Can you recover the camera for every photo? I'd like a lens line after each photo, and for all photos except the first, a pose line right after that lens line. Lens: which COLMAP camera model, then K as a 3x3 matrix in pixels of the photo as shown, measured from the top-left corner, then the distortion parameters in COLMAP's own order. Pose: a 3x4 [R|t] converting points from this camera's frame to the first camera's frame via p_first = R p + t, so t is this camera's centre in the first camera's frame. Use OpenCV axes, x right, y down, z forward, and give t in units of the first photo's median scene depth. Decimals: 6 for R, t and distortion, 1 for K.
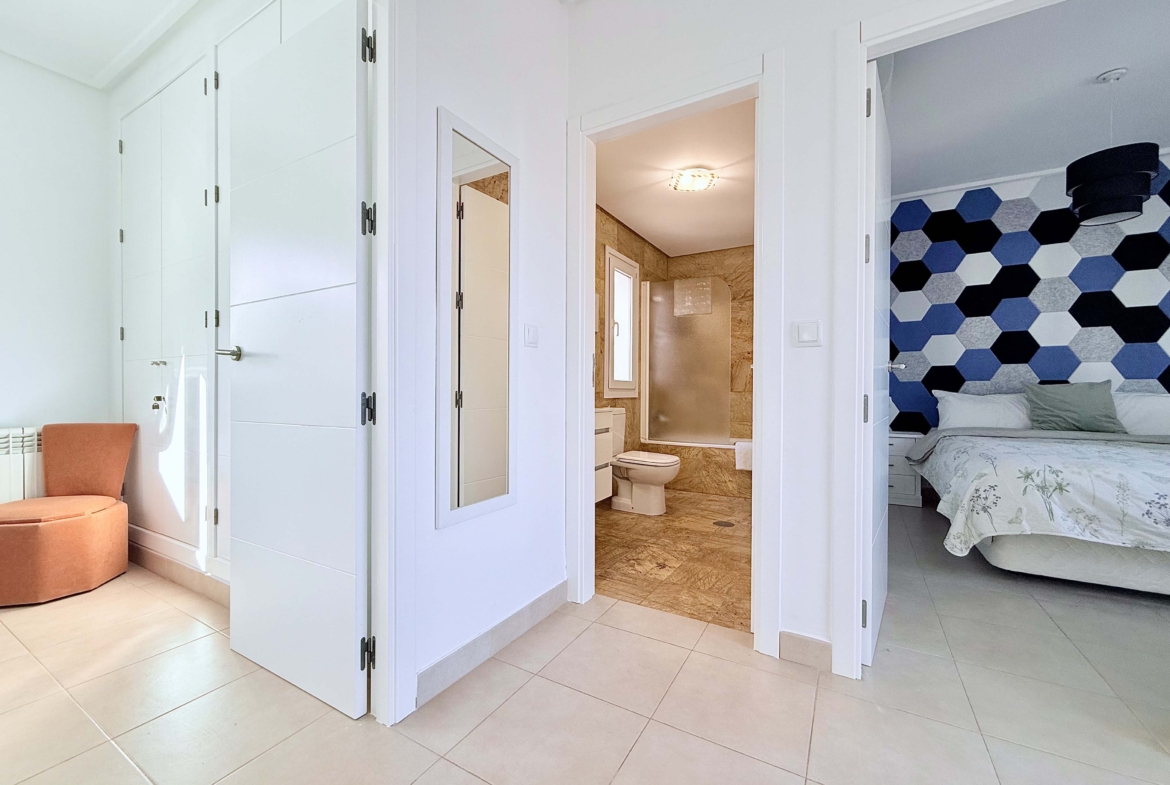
lens RADIAL K [[467.7, 0, 580.0], [0, 467.7, 393.2], [0, 0, 1]] dist [-0.002953, 0.002804]
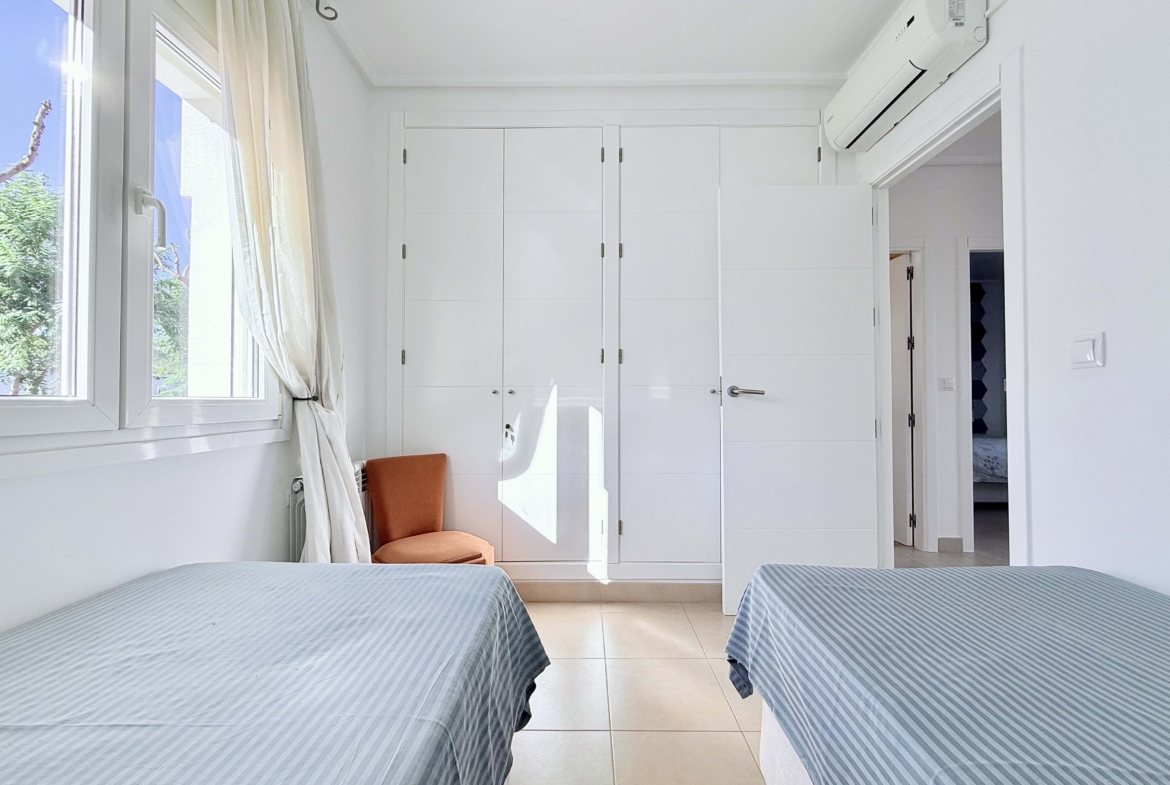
lens RADIAL K [[467.7, 0, 582.7], [0, 467.7, 398.2], [0, 0, 1]] dist [-0.002953, 0.002804]
pose [[0.869154, 0.000233, 0.494541, -0.860811], [0.007214, 0.999888, -0.013149, -0.024234], [-0.494489, 0.014996, 0.869055, 0.019774]]
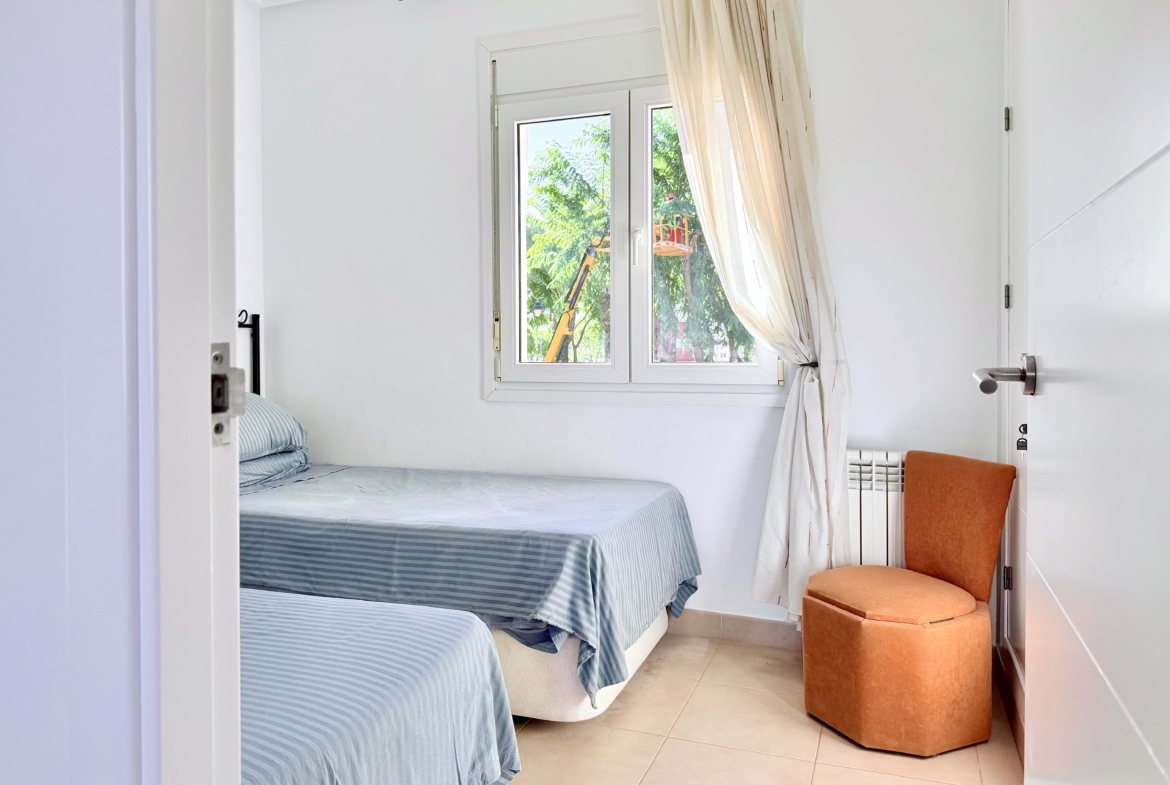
lens RADIAL K [[827.9, 0, 586.4], [0, 827.9, 359.9], [0, 0, 1]] dist [0.070077, -0.086582]
pose [[0.177946, 0.012784, -0.983957, -0.071287], [-0.002589, 0.999918, 0.012523, -0.048688], [0.984037, 0.000319, 0.177964, 0.255907]]
